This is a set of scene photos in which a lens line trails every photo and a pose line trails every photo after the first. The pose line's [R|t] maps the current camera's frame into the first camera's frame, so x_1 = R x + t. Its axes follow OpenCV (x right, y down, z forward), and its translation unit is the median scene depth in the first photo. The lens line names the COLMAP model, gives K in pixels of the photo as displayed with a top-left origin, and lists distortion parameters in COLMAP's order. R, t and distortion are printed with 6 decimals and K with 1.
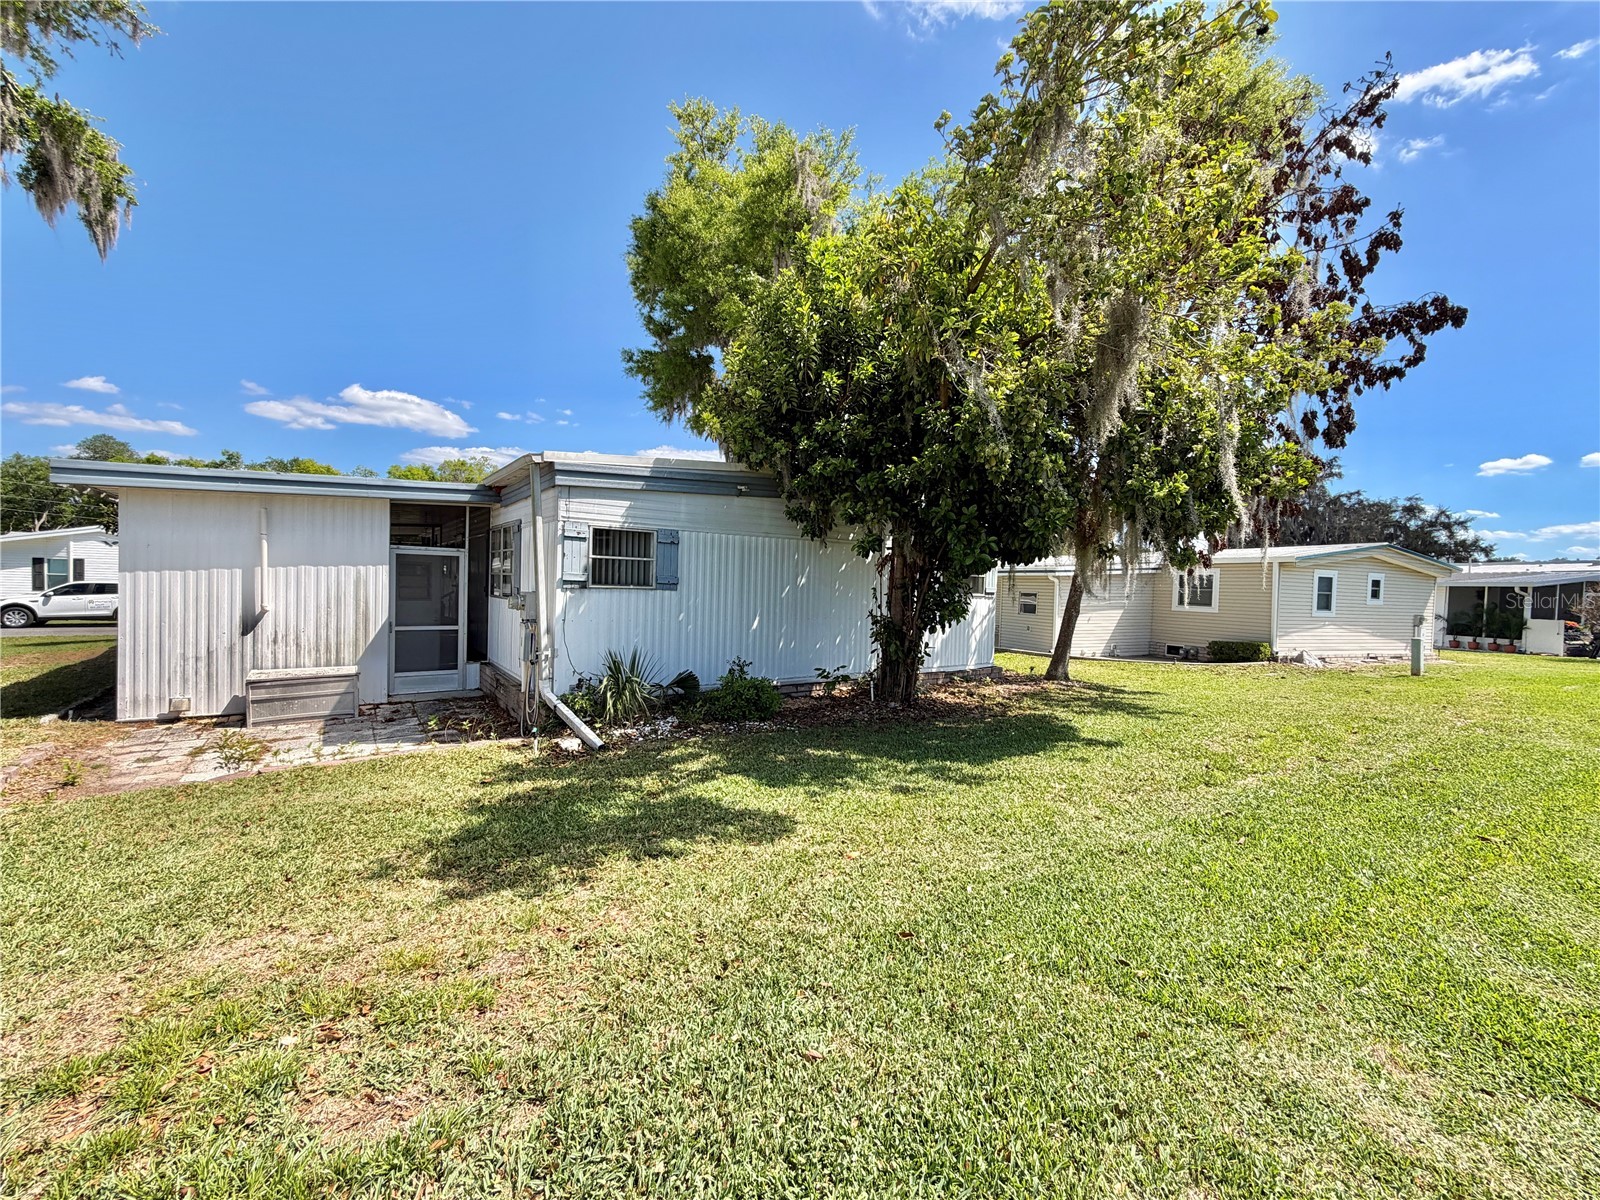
lens RADIAL K [[637.1, 0, 805.9], [0, 637.1, 599.0], [0, 0, 1]] dist [0.000304, -0.000488]
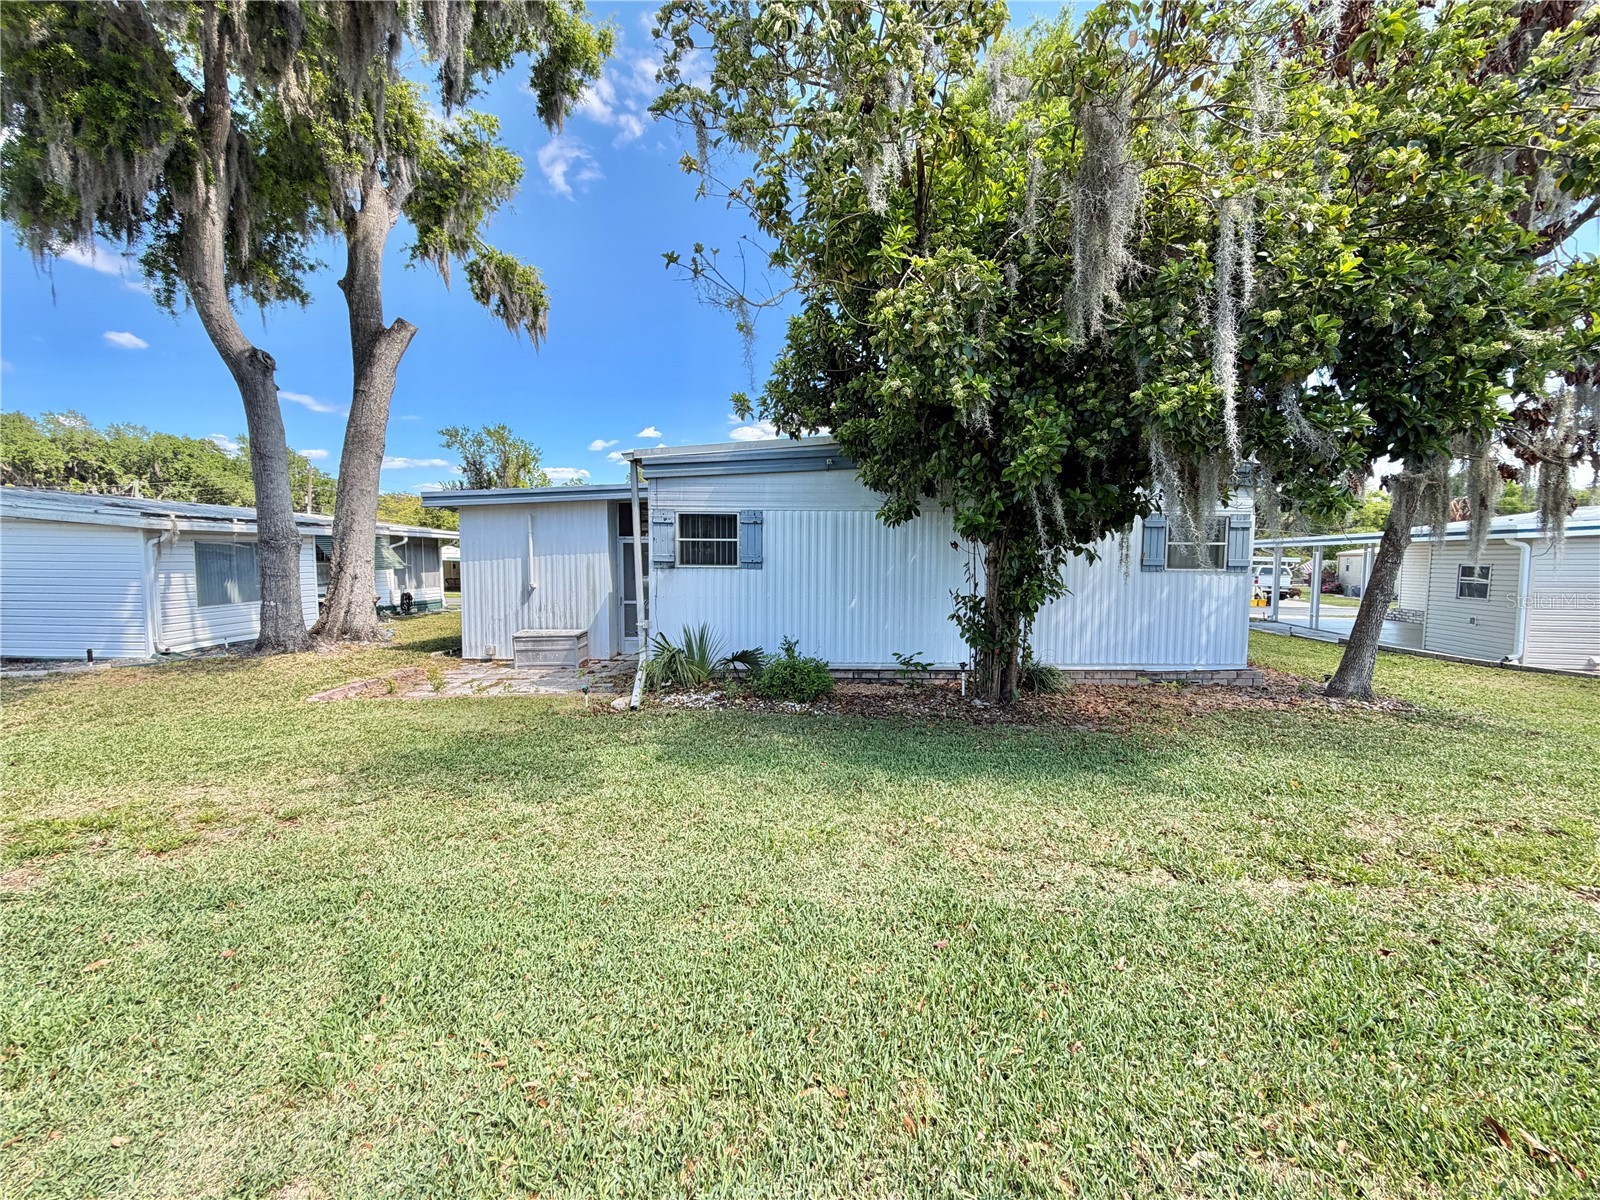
lens RADIAL K [[637.1, 0, 803.1], [0, 637.1, 600.2], [0, 0, 1]] dist [0.000304, -0.000488]
pose [[0.821980, 0.014084, -0.569343, 0.457043], [0.004077, 0.999523, 0.030611, 0.005868], [0.569502, -0.027483, 0.821530, 0.195304]]
